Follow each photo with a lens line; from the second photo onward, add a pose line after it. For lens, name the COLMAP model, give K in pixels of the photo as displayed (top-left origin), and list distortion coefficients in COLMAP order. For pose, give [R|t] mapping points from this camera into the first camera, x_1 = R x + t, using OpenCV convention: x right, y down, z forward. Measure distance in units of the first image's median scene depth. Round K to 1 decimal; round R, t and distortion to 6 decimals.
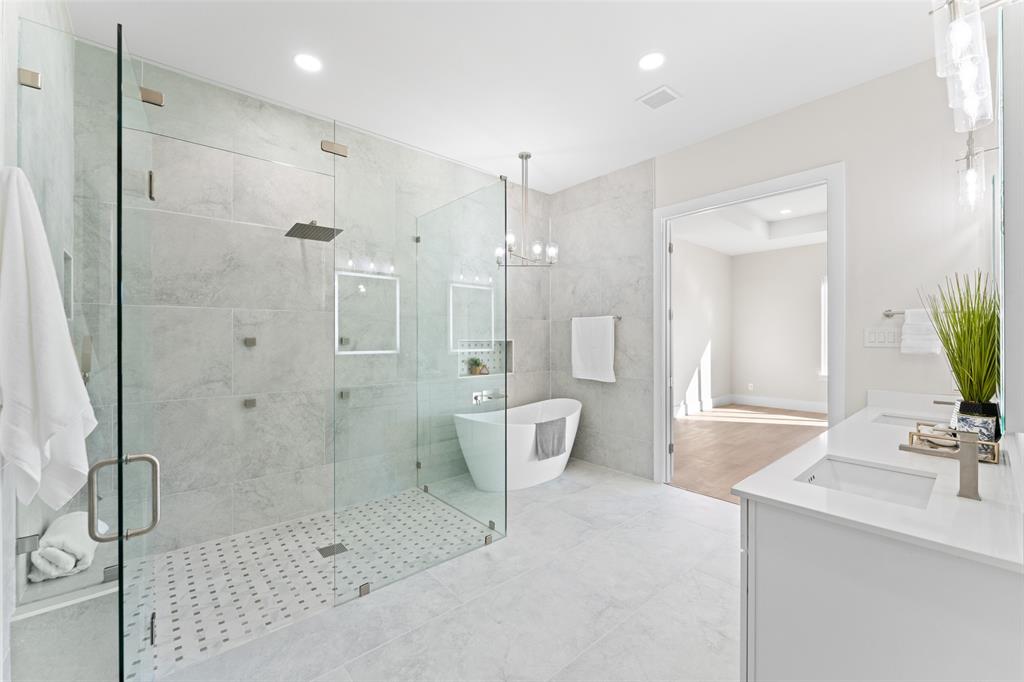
lens RADIAL K [[407.1, 0, 508.4], [0, 407.1, 338.5], [0, 0, 1]] dist [-0.007999, 0.001027]
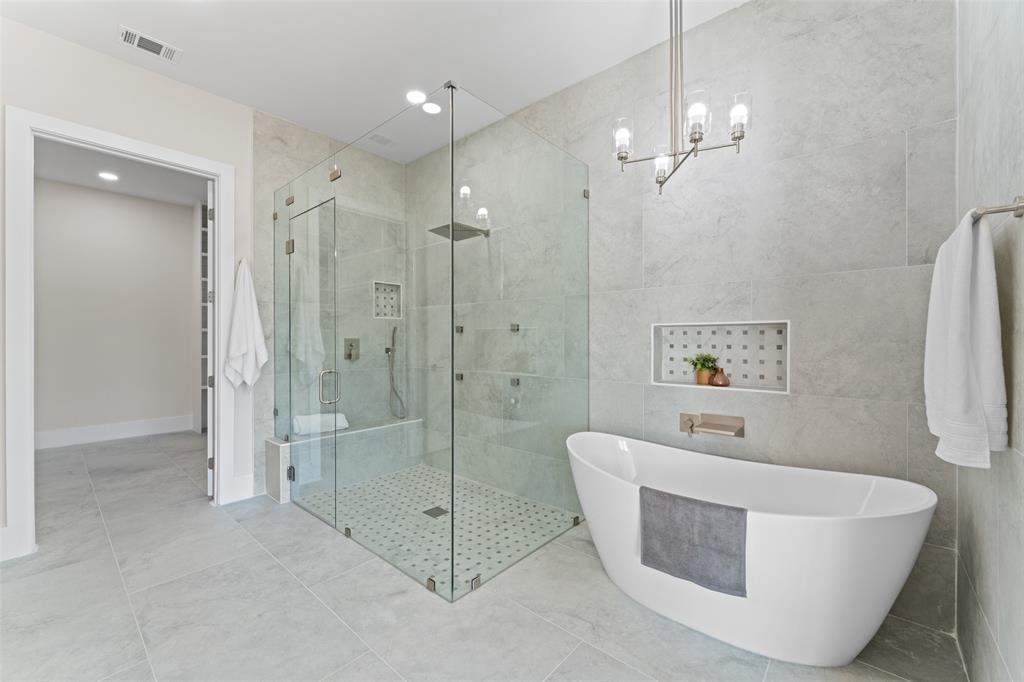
lens RADIAL K [[407.1, 0, 504.3], [0, 407.1, 340.6], [0, 0, 1]] dist [-0.007999, 0.001027]
pose [[0.145955, 0.005328, -0.989277, 0.600068], [0.001106, 0.999984, 0.005549, 0.032512], [0.989291, -0.001904, 0.145947, 0.863799]]
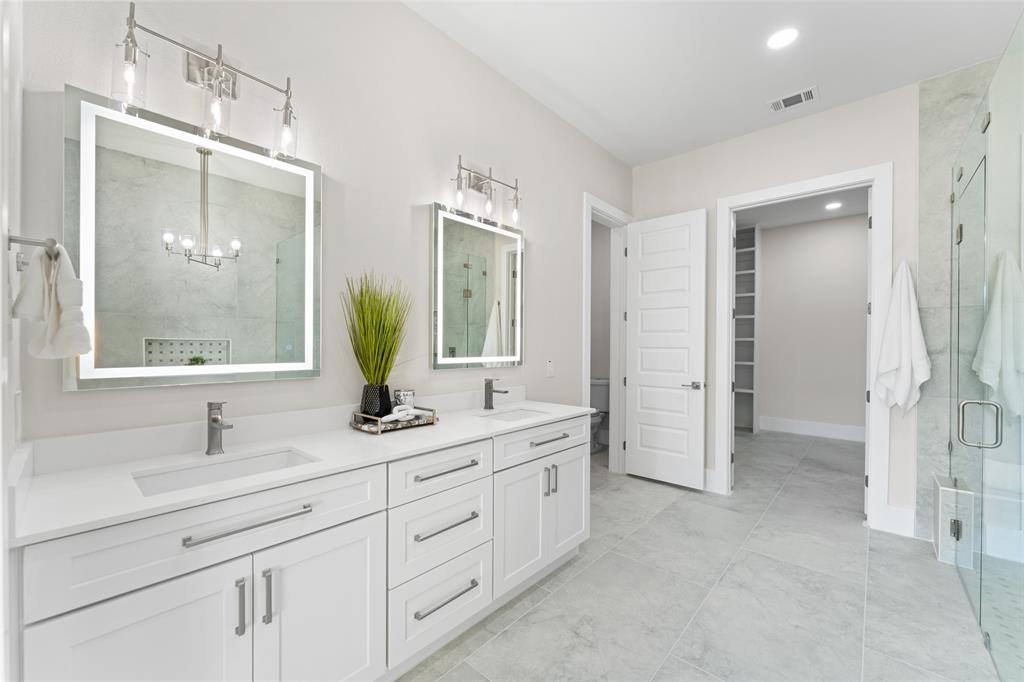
lens RADIAL K [[407.1, 0, 514.0], [0, 407.1, 347.3], [0, 0, 1]] dist [-0.007999, 0.001027]
pose [[-0.990912, -0.000401, -0.134507, 0.470311], [-0.001342, 0.999975, 0.006911, 0.016453], [0.134501, 0.007029, -0.990888, 1.125310]]
